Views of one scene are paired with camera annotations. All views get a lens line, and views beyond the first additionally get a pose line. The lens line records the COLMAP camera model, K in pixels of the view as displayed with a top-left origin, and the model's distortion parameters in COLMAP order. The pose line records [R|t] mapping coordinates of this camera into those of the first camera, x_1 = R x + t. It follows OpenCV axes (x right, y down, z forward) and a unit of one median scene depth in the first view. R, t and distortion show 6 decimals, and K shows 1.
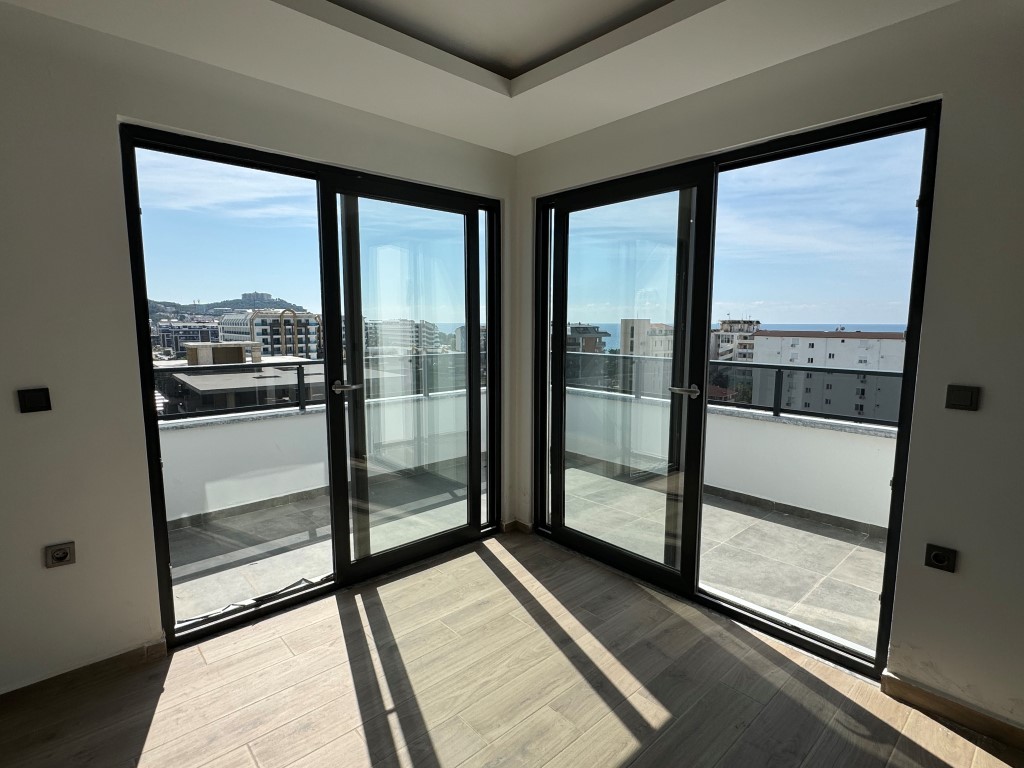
lens RADIAL K [[522.5, 0, 512.0], [0, 522.5, 384.0], [0, 0, 1]] dist [0.000636, 0.000293]
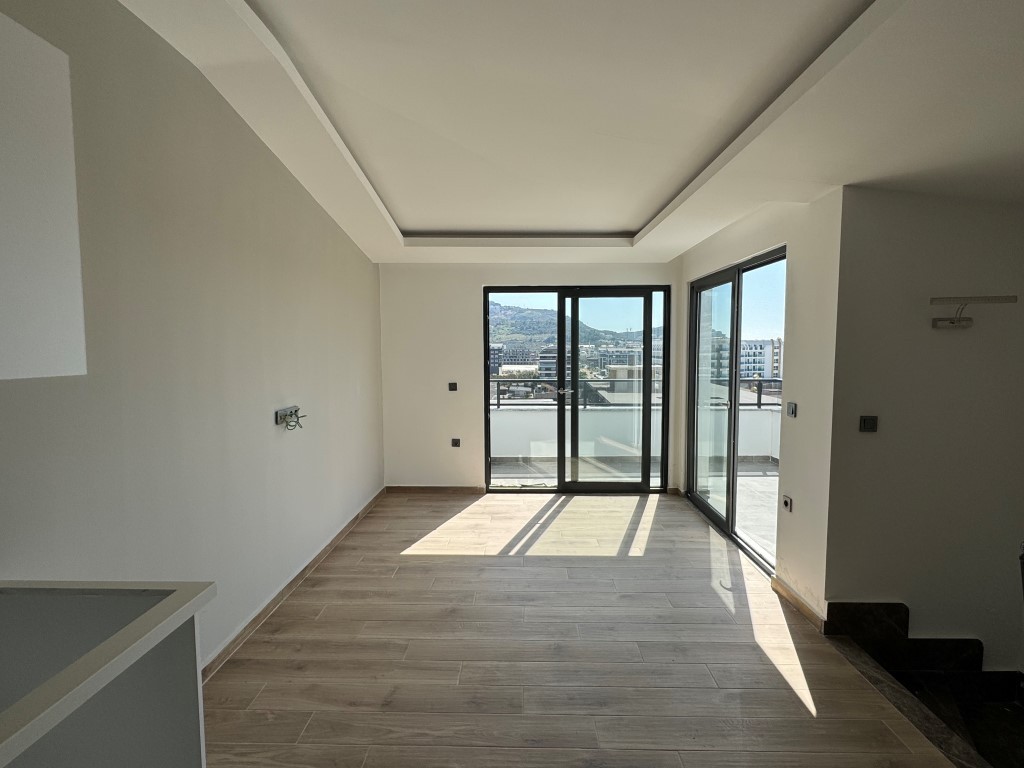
lens RADIAL K [[522.5, 0, 512.0], [0, 522.5, 384.0], [0, 0, 1]] dist [0.000636, 0.000293]
pose [[0.724495, 0.044434, -0.687846, 0.963860], [-0.076601, 0.996929, -0.016281, 0.027489], [0.685010, 0.064485, 0.725674, -0.644140]]
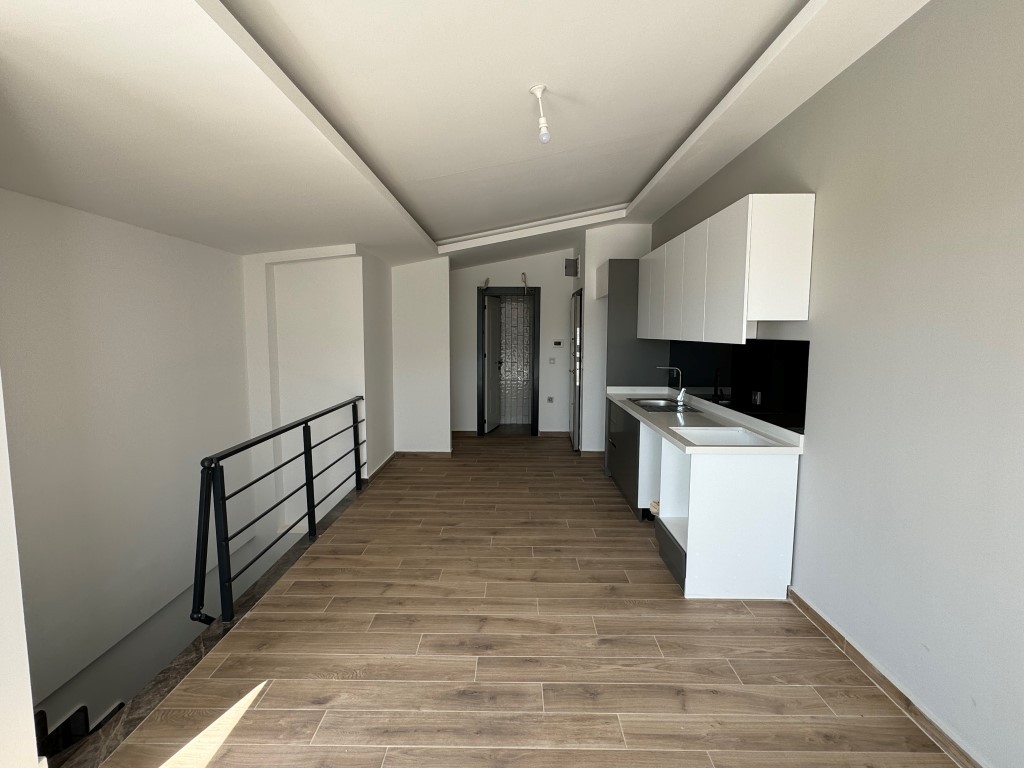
lens RADIAL K [[522.5, 0, 512.0], [0, 522.5, 384.0], [0, 0, 1]] dist [0.000636, 0.000293]
pose [[-0.737110, -0.071627, 0.671966, -0.119157], [0.075034, 0.979543, 0.186721, -0.119477], [-0.671594, 0.188054, -0.716657, 0.606779]]
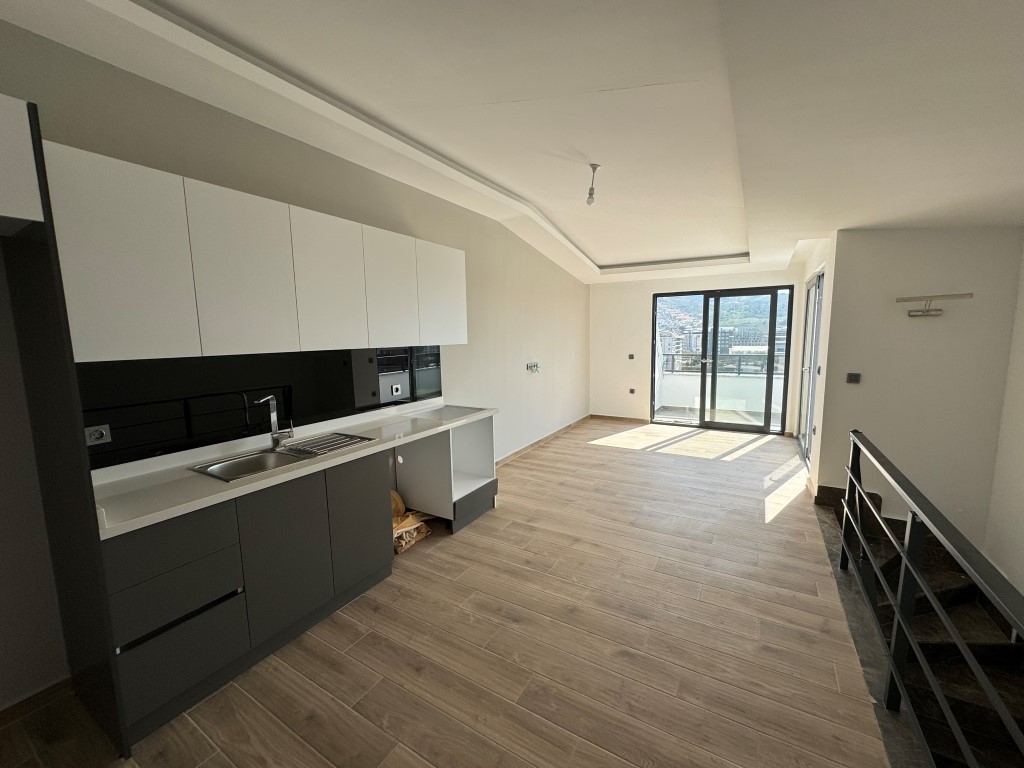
lens RADIAL K [[412.2, 0, 512.0], [0, 412.2, 384.0], [0, 0, 1]] dist [0.000146, 0.000041]
pose [[0.293918, 0.108846, -0.949613, 1.712477], [-0.094439, 0.991941, 0.084468, 0.045857], [0.951154, 0.064854, 0.301829, -0.832549]]
